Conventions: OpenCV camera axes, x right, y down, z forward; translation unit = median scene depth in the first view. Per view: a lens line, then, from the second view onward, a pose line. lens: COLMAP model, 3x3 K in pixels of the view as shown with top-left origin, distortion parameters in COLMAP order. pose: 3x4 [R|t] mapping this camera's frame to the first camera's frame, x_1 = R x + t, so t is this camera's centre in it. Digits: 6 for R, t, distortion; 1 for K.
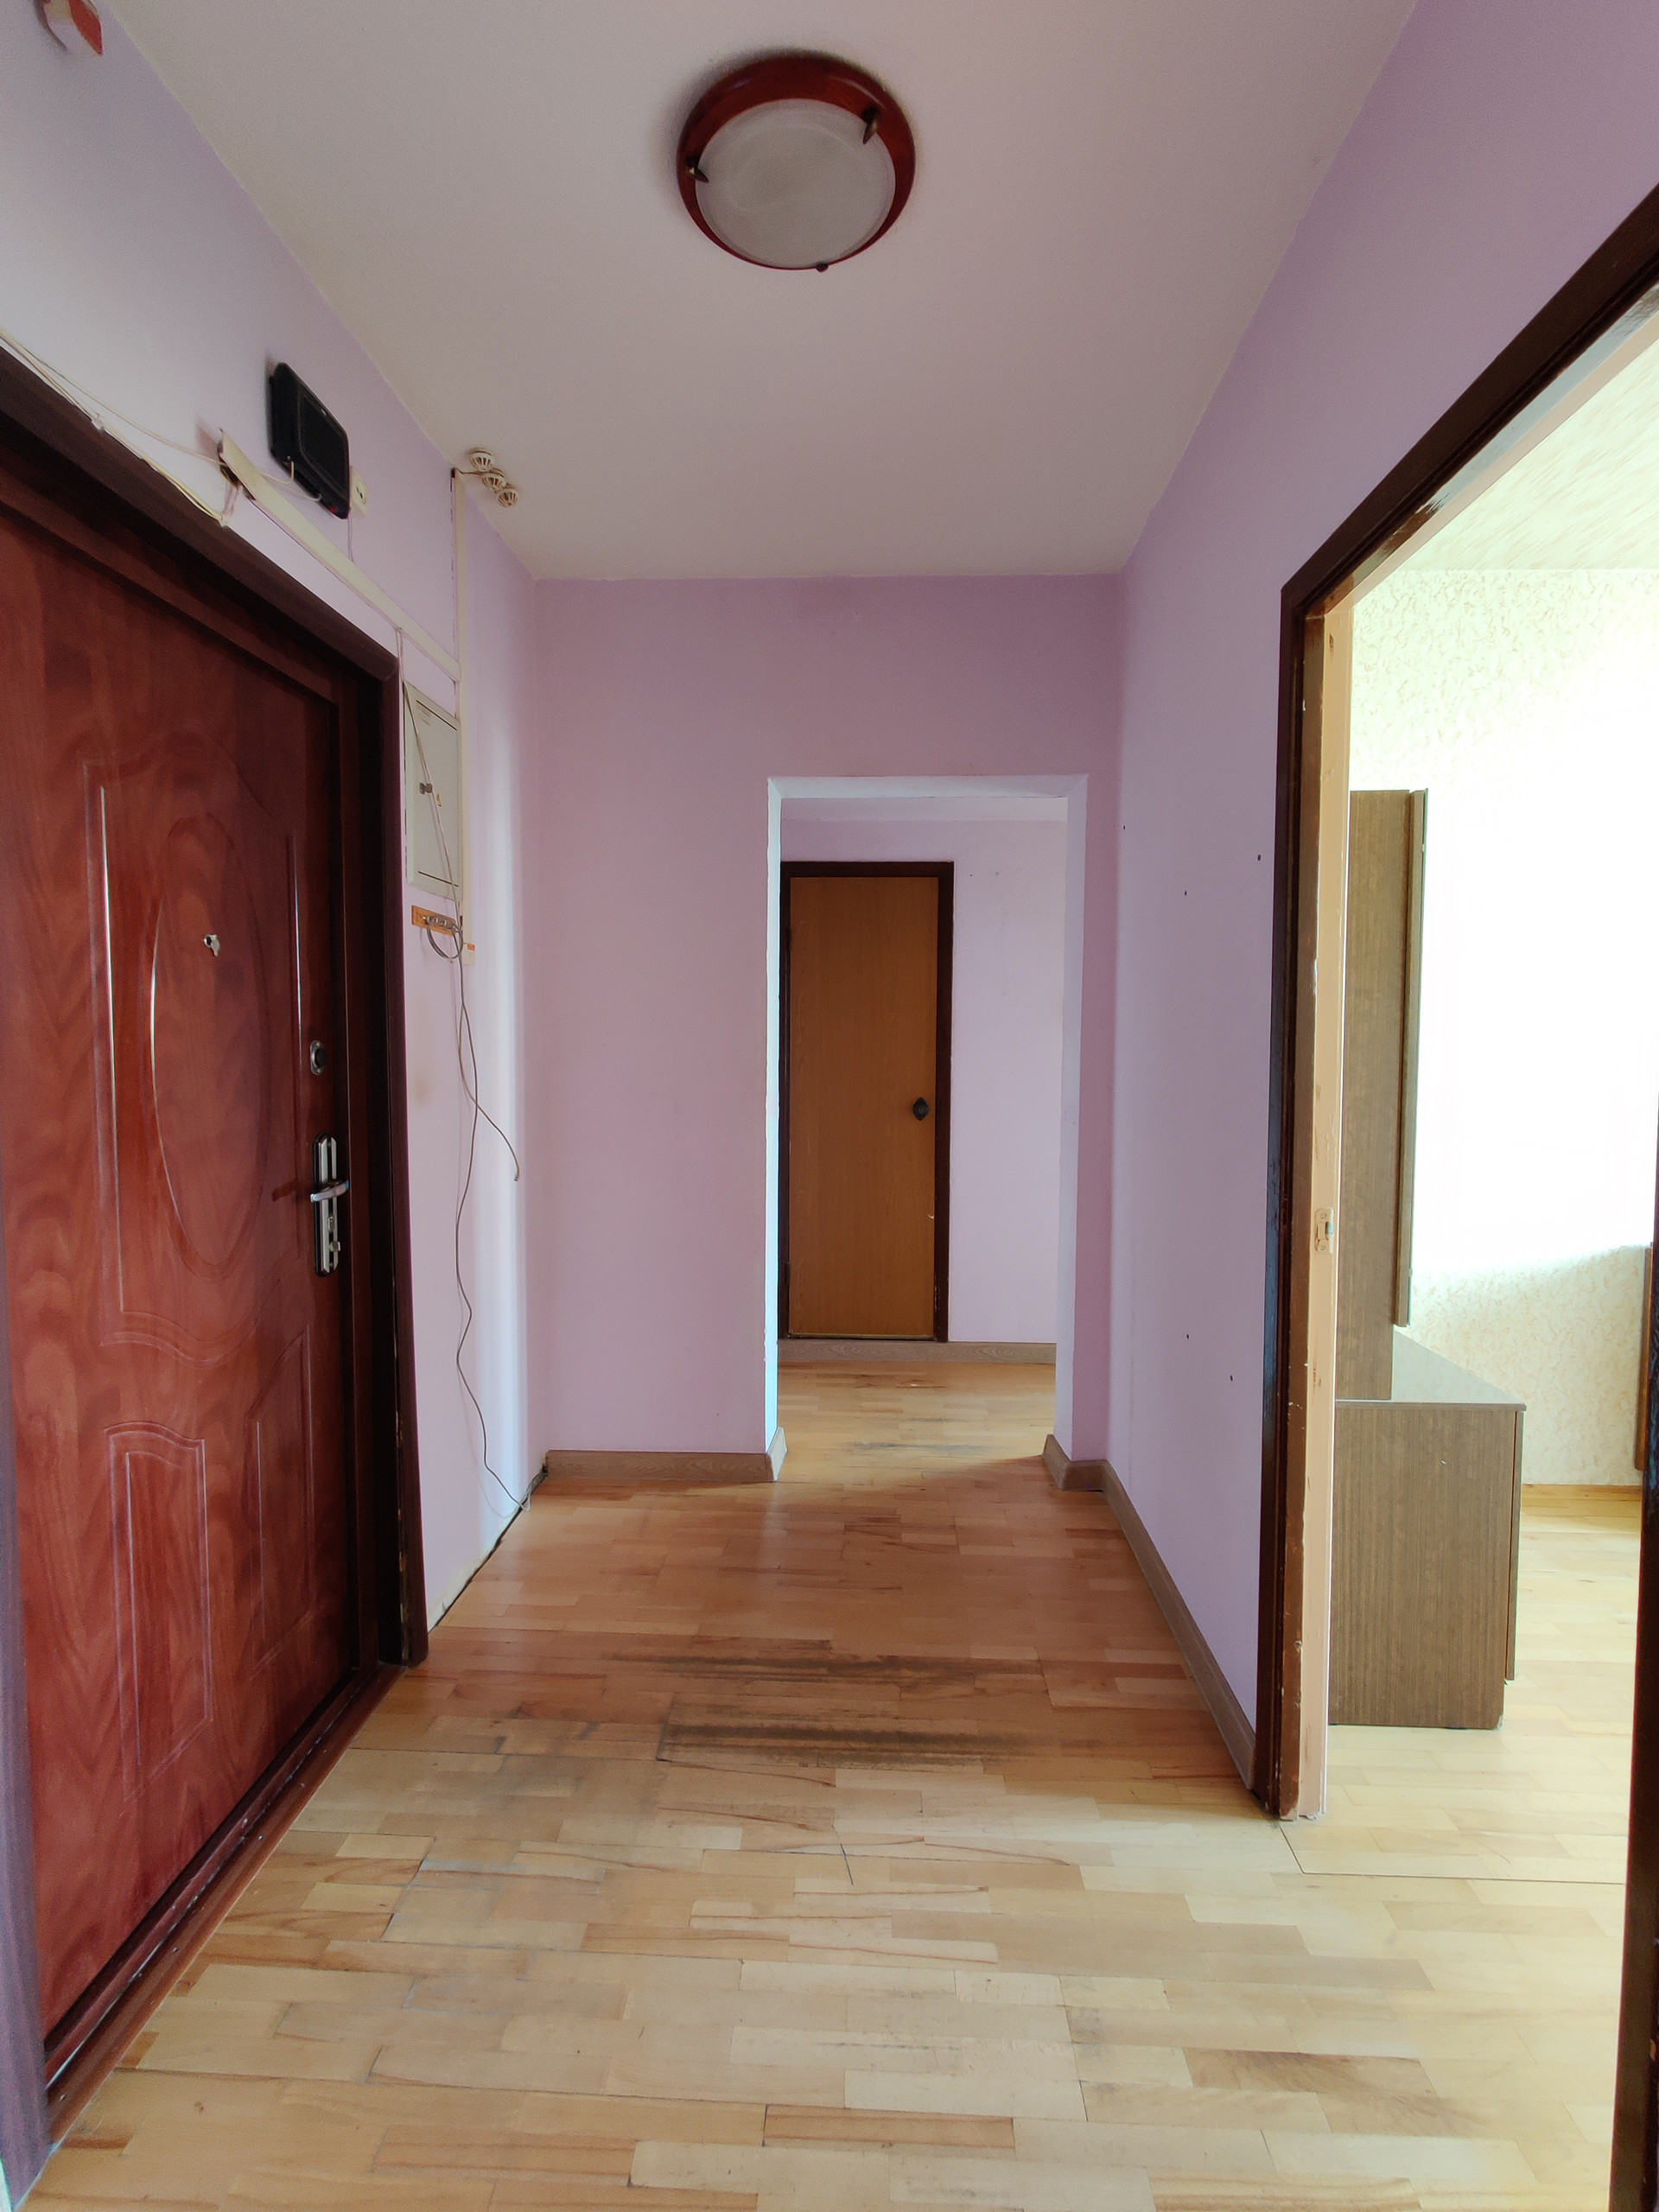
lens RADIAL K [[1030.4, 0, 830.6], [0, 1030.4, 1090.9], [0, 0, 1]] dist [0.001348, -0.001967]
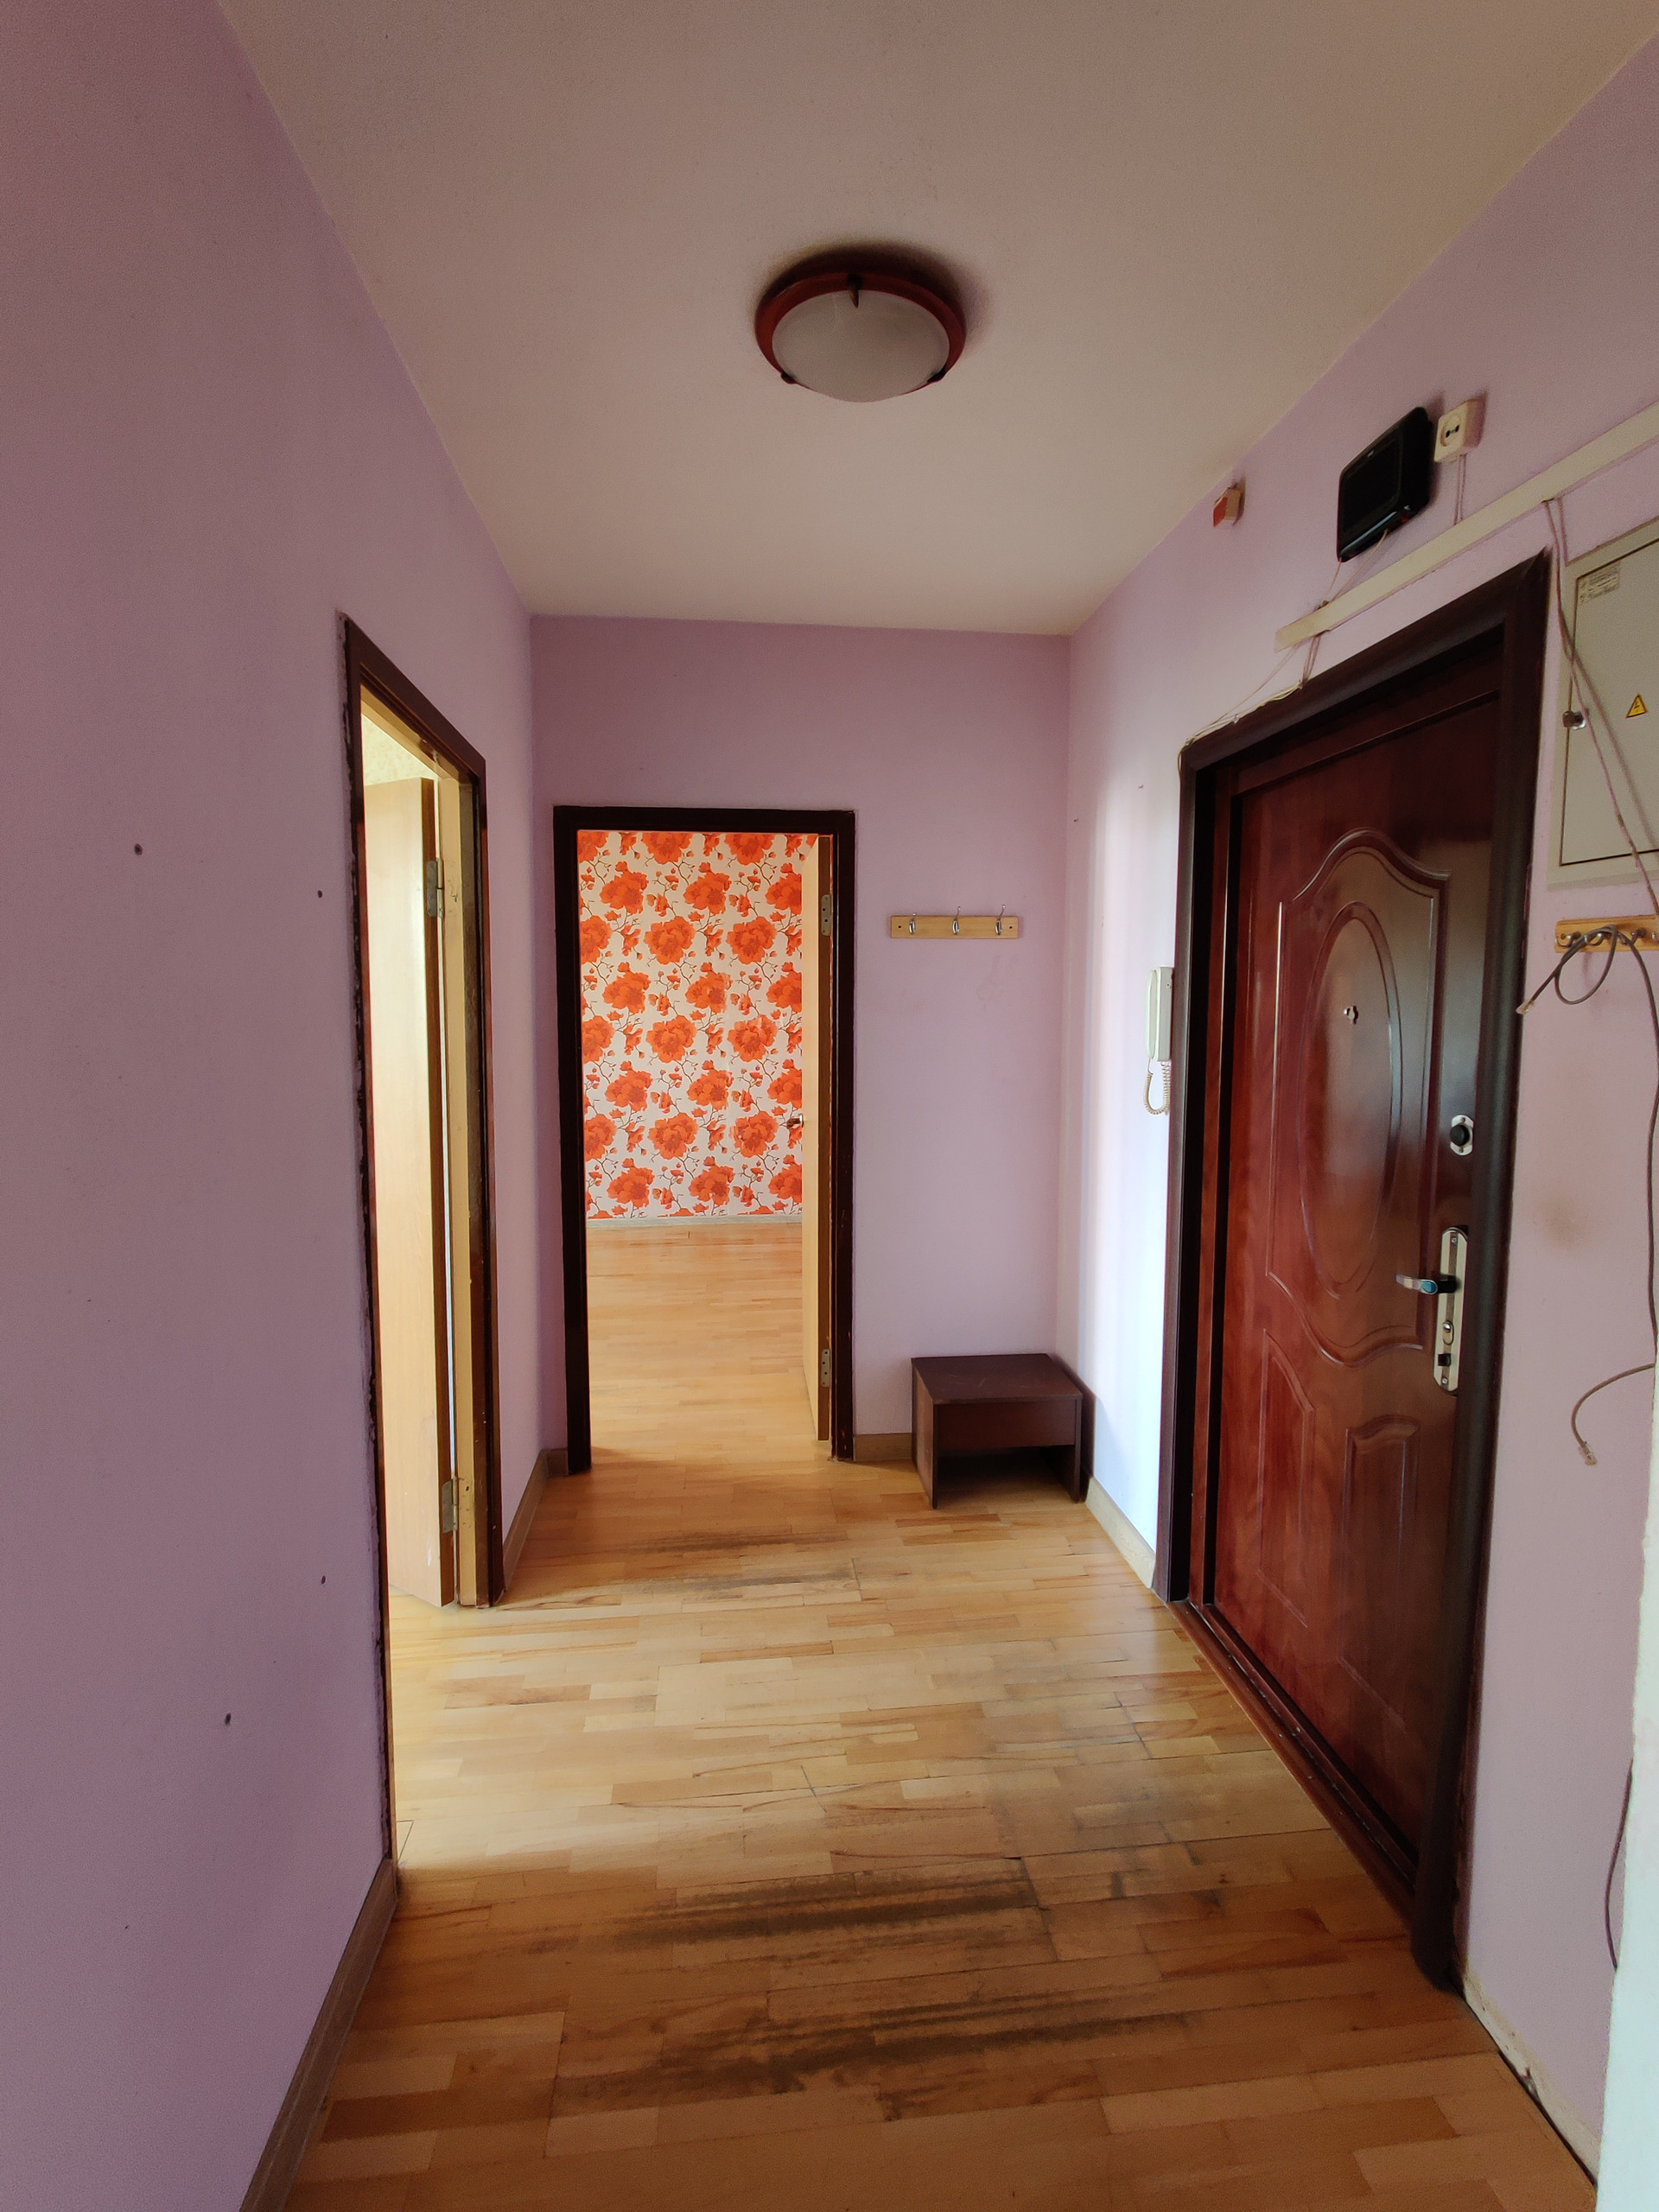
lens RADIAL K [[1030.4, 0, 822.2], [0, 1030.4, 1093.8], [0, 0, 1]] dist [0.001348, -0.001967]
pose [[-0.990601, 0.007337, -0.136585, 0.134141], [-0.012425, 0.989604, 0.143279, -0.180494], [0.136217, 0.143629, -0.980212, 1.753955]]
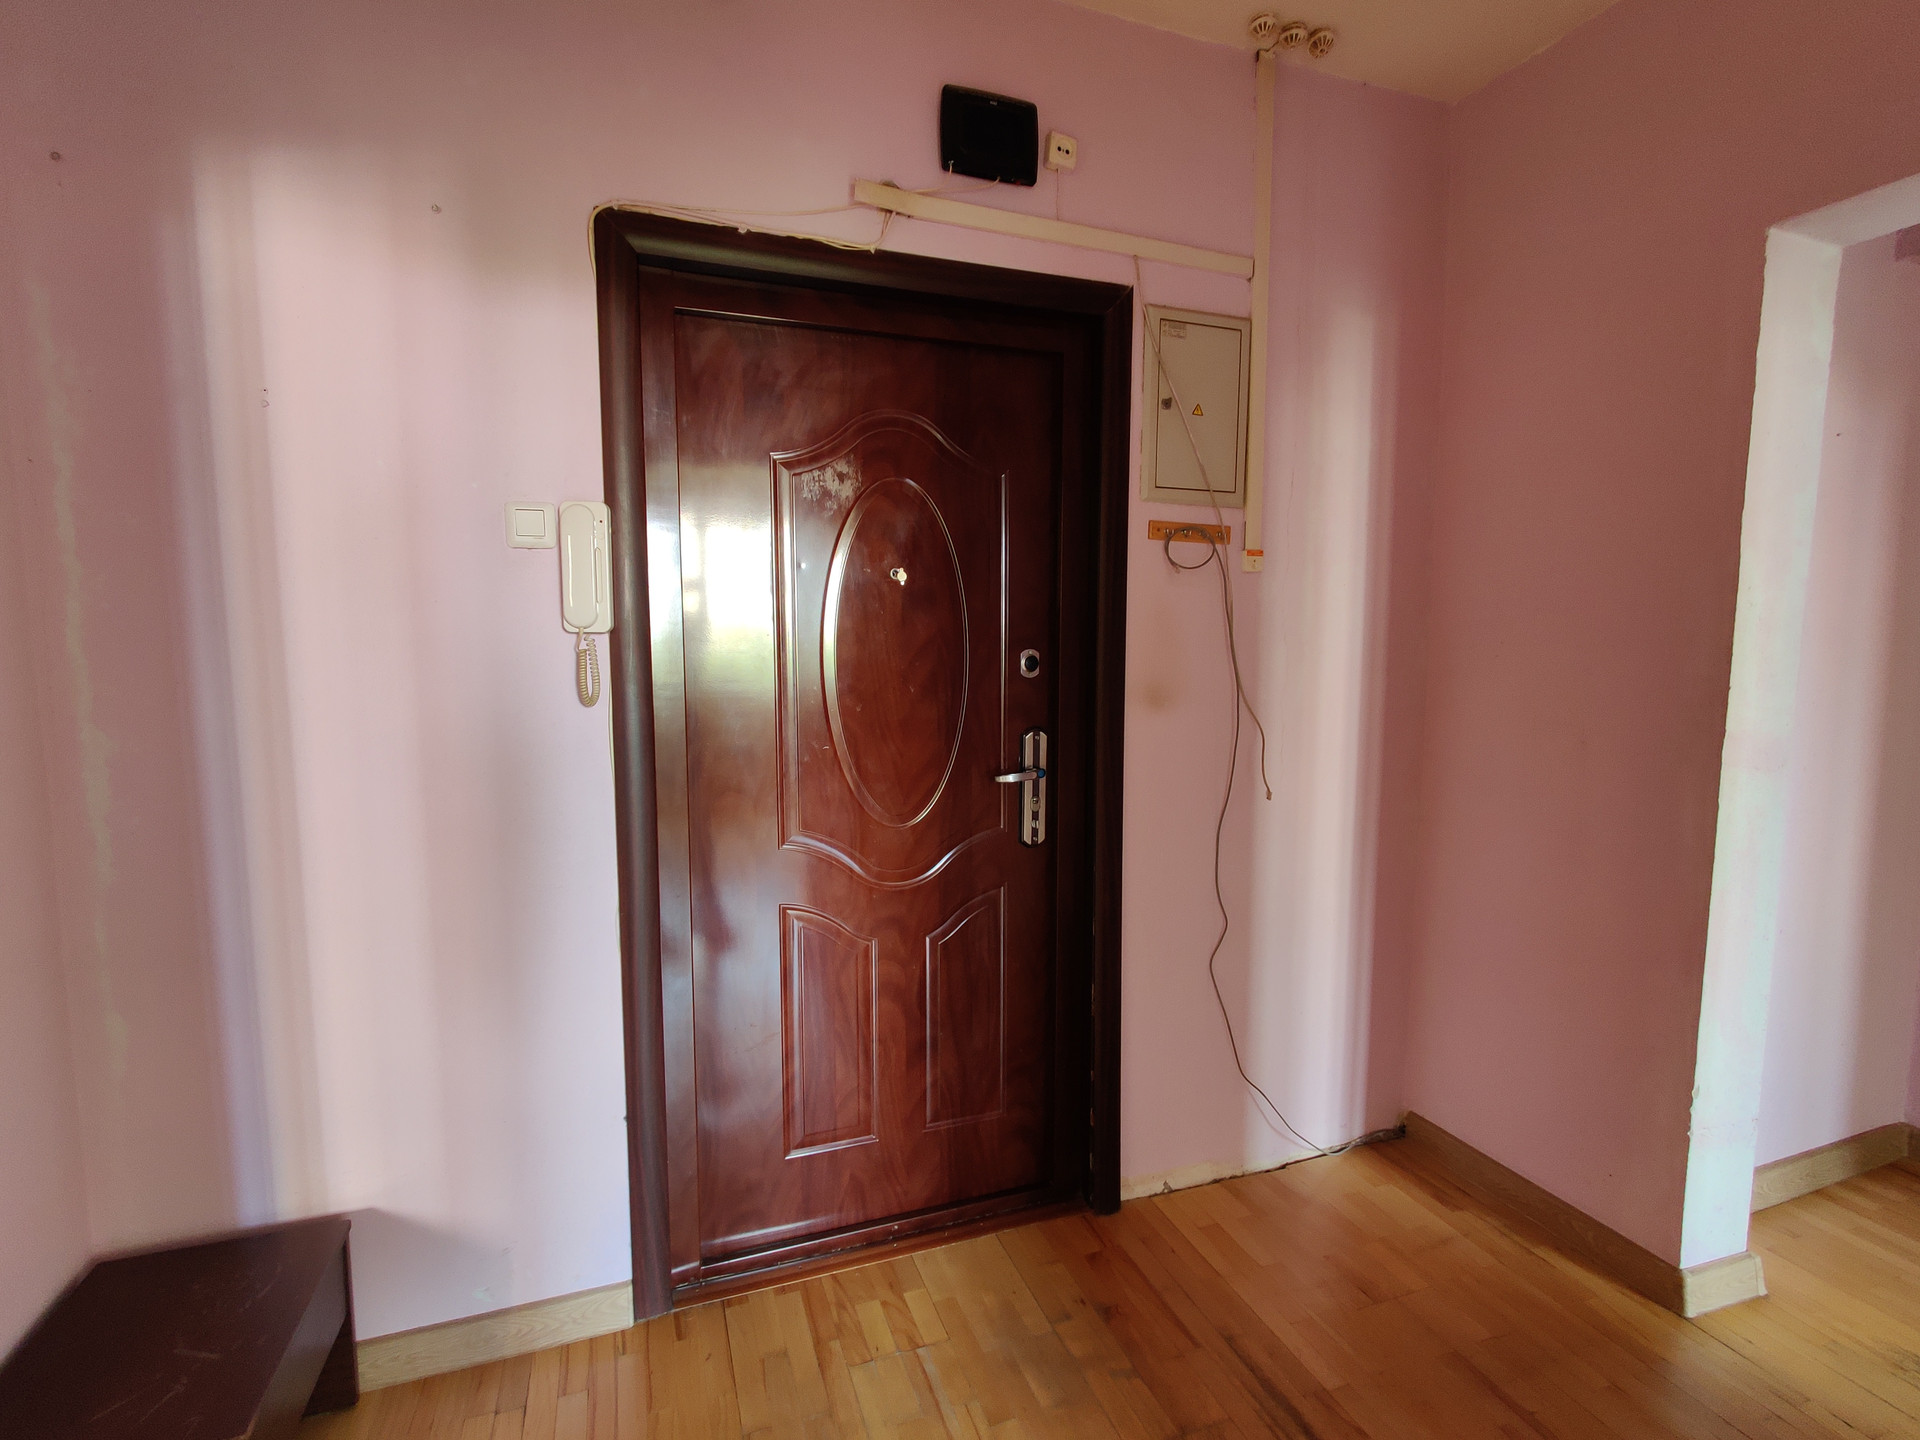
lens RADIAL K [[894.4, 0, 953.7], [0, 894.4, 727.2], [0, 0, 1]] dist [0.001348, -0.001967]
pose [[0.373066, 0.080328, -0.924321, 0.427215], [-0.049360, 0.996553, 0.066684, -0.023252], [0.926491, 0.020747, 0.375745, 0.535594]]
